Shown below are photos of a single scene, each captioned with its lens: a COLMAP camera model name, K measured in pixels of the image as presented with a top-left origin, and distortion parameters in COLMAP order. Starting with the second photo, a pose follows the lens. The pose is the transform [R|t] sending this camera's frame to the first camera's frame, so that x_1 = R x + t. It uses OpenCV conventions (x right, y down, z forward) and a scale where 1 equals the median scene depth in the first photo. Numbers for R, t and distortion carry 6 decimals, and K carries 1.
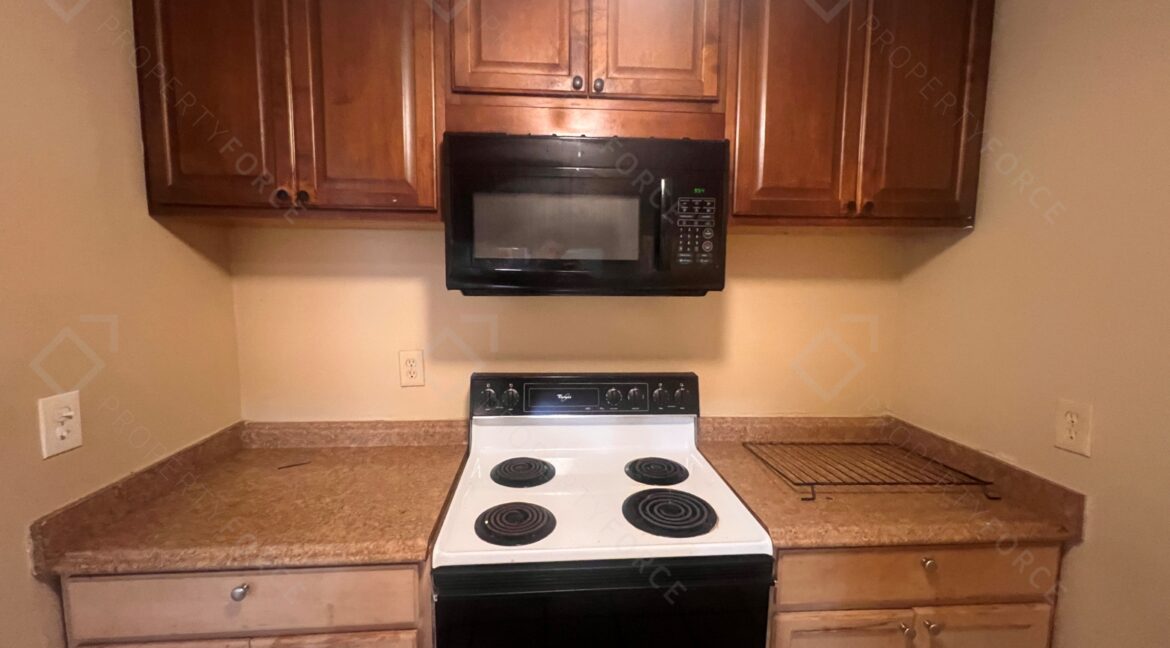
lens RADIAL K [[469.6, 0, 581.9], [0, 469.6, 321.9], [0, 0, 1]] dist [-0.001979, 0.000381]
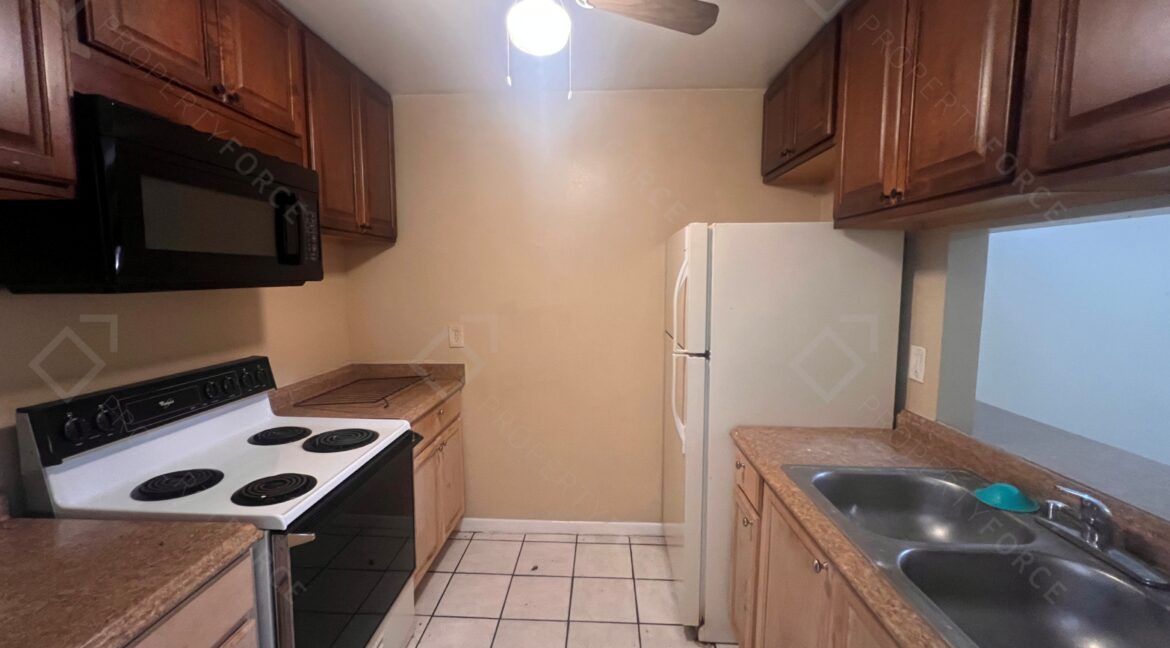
lens RADIAL K [[469.6, 0, 581.9], [0, 469.6, 321.9], [0, 0, 1]] dist [-0.001979, 0.000381]
pose [[0.121215, -0.107953, 0.986739, -1.008444], [0.104041, 0.989975, 0.095526, 0.001147], [-0.987159, 0.091082, 0.131231, 0.085955]]
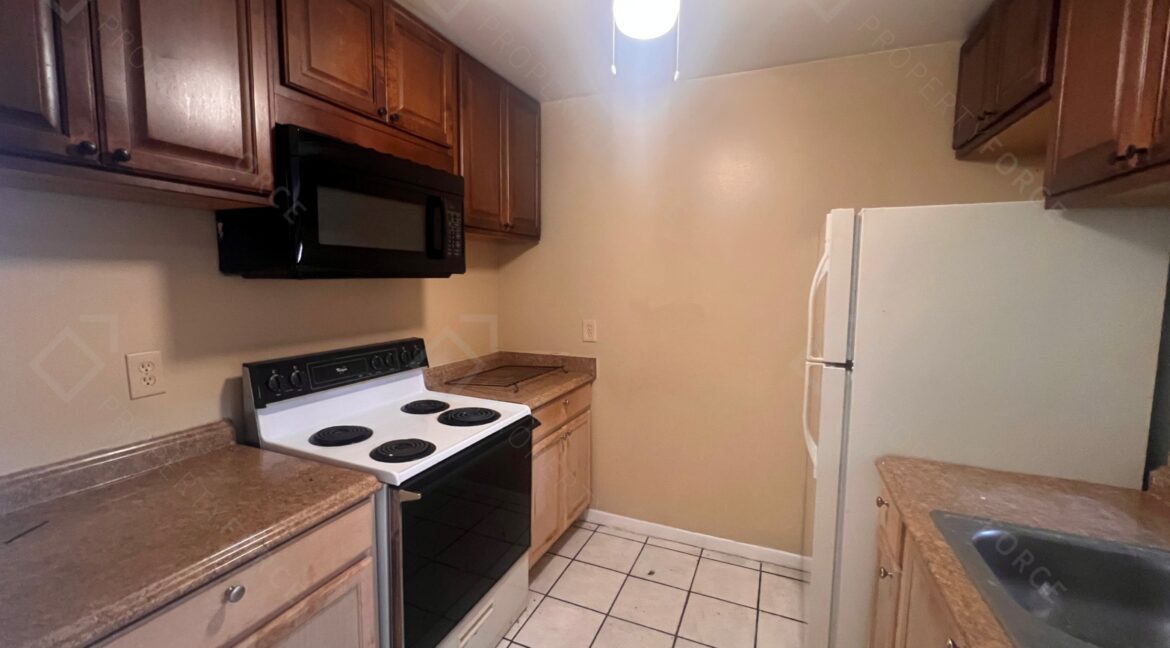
lens RADIAL K [[469.6, 0, 581.9], [0, 469.6, 321.9], [0, 0, 1]] dist [-0.001979, 0.000381]
pose [[0.462333, -0.091925, 0.881929, -0.929550], [0.086747, 0.994530, 0.058186, 0.036024], [-0.882453, 0.049604, 0.467778, -0.056285]]
